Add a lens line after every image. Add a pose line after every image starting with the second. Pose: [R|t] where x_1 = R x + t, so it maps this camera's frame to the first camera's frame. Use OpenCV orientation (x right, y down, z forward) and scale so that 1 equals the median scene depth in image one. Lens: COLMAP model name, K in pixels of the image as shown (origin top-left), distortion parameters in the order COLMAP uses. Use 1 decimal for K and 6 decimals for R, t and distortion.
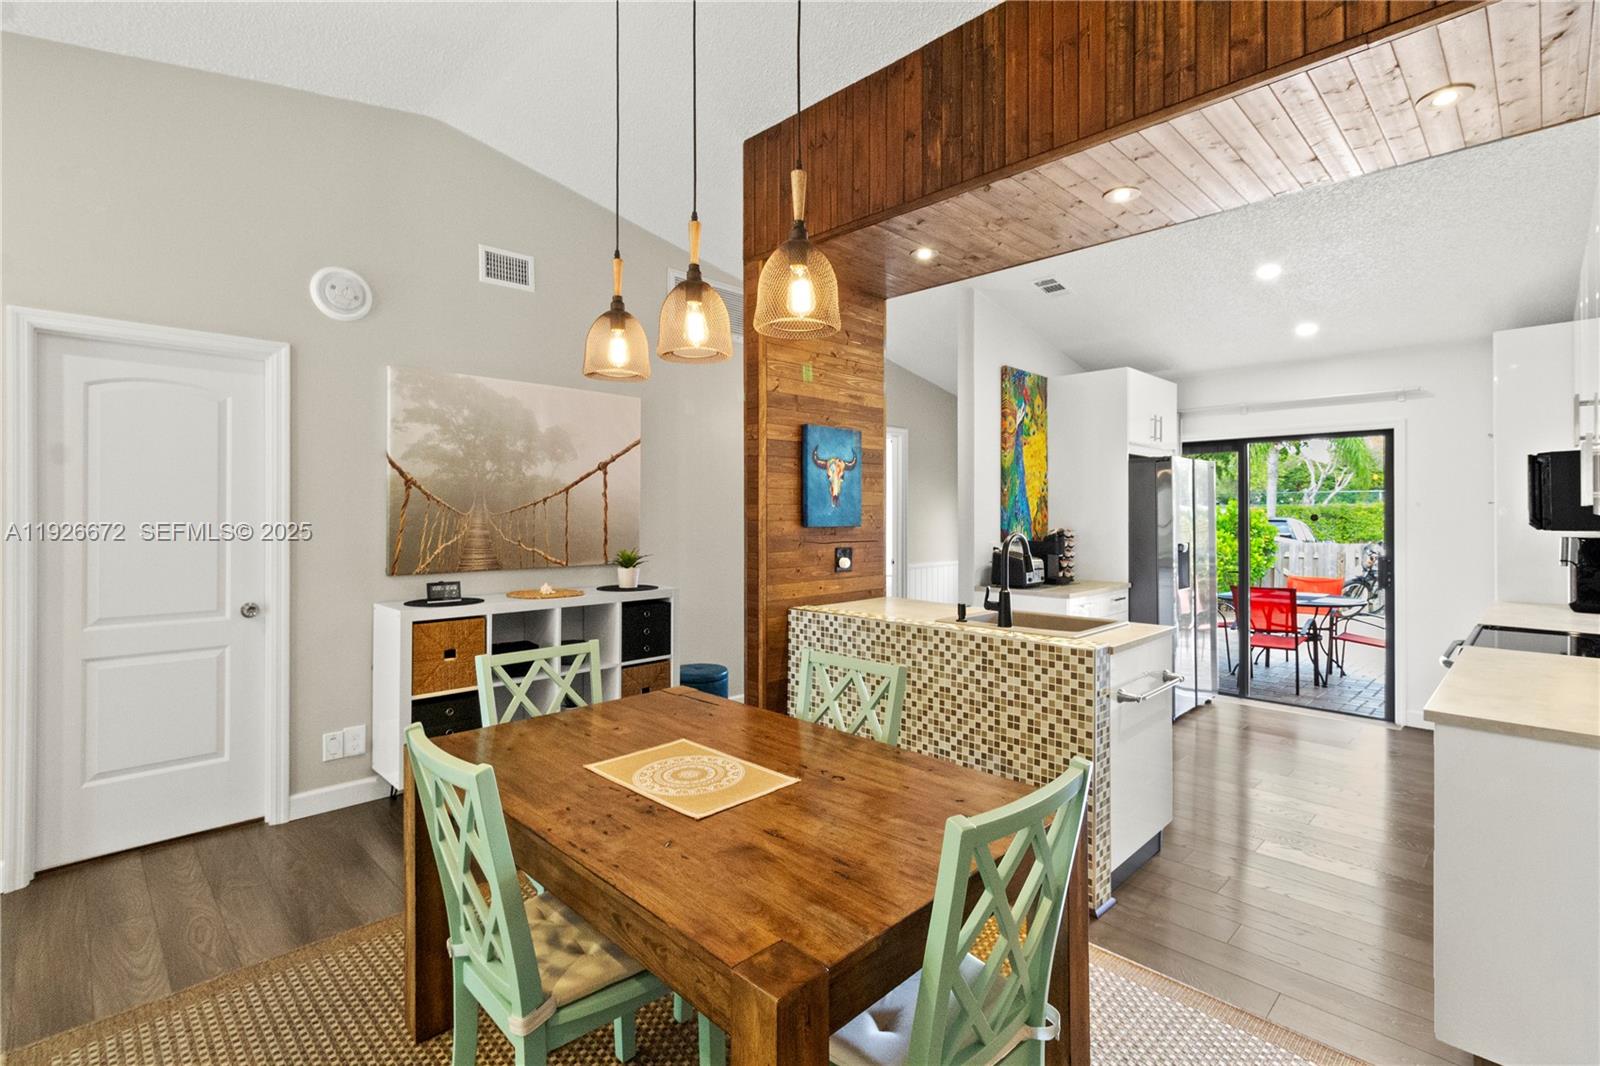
lens RADIAL K [[745.5, 0, 801.6], [0, 745.5, 519.5], [0, 0, 1]] dist [-0.001252, -0.000584]
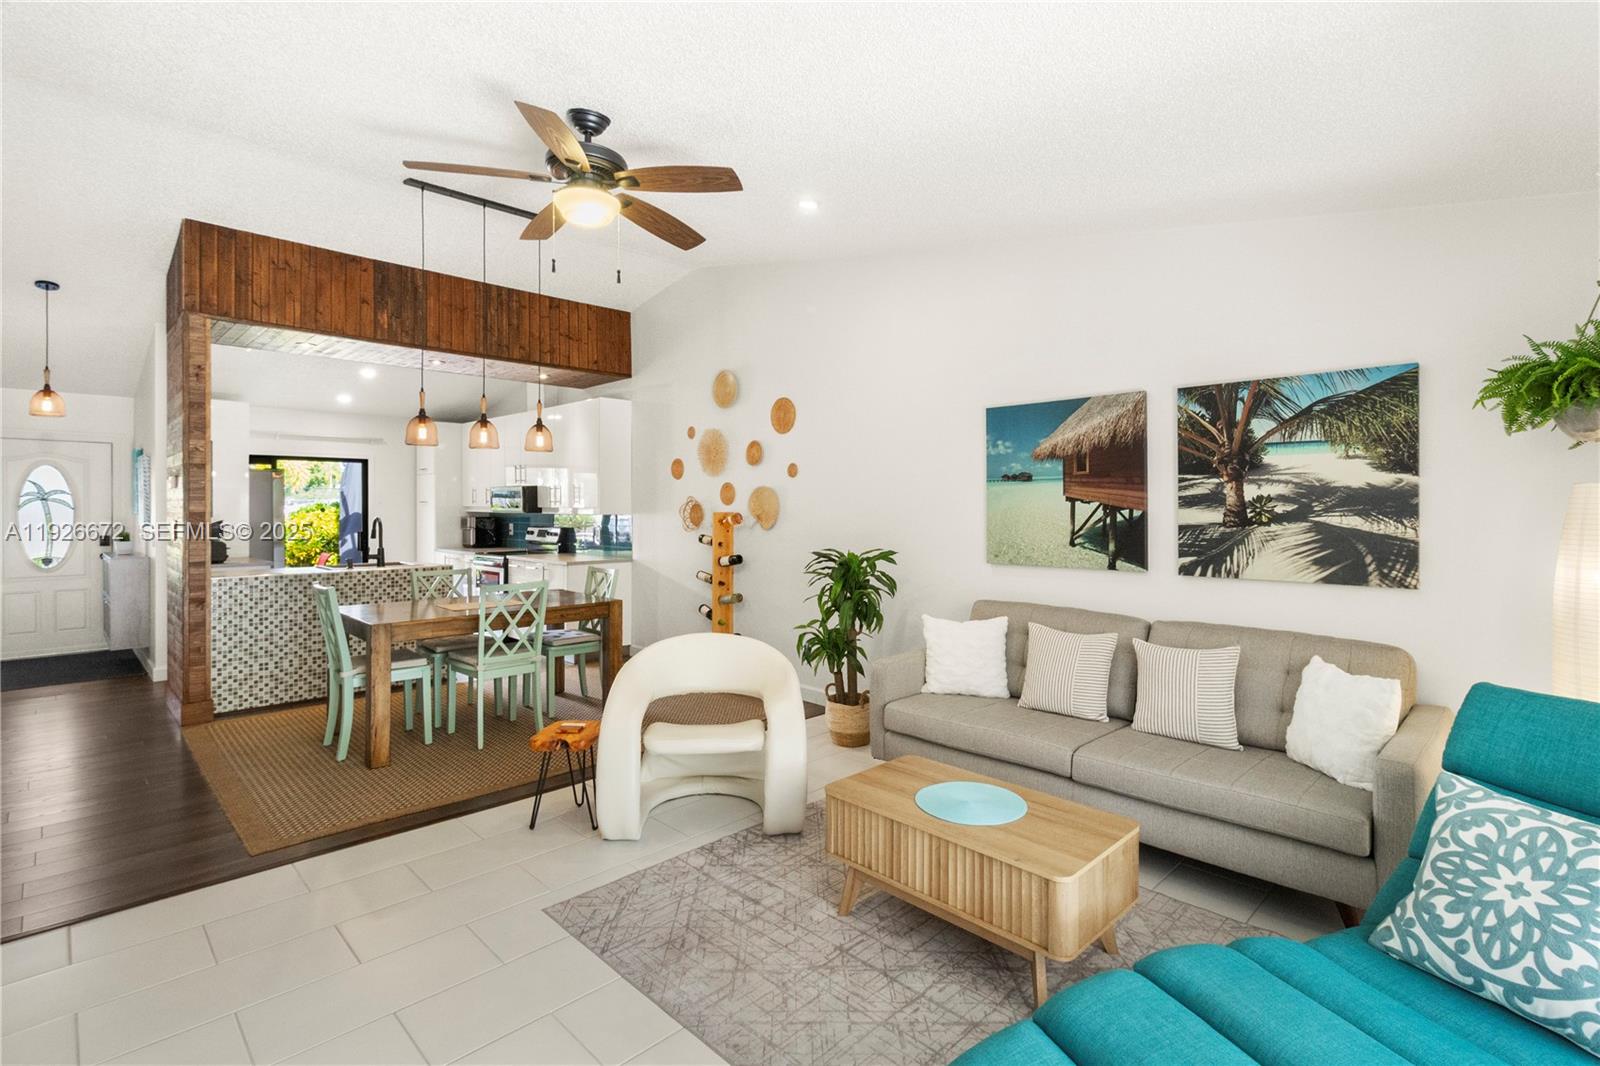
lens RADIAL K [[745.5, 0, 802.8], [0, 745.5, 516.6], [0, 0, 1]] dist [-0.001252, -0.000584]
pose [[-0.004880, -0.013337, 0.999899, -1.475457], [0.007124, 0.999885, 0.013371, -0.000771], [-0.999963, 0.007188, -0.004785, -0.058707]]
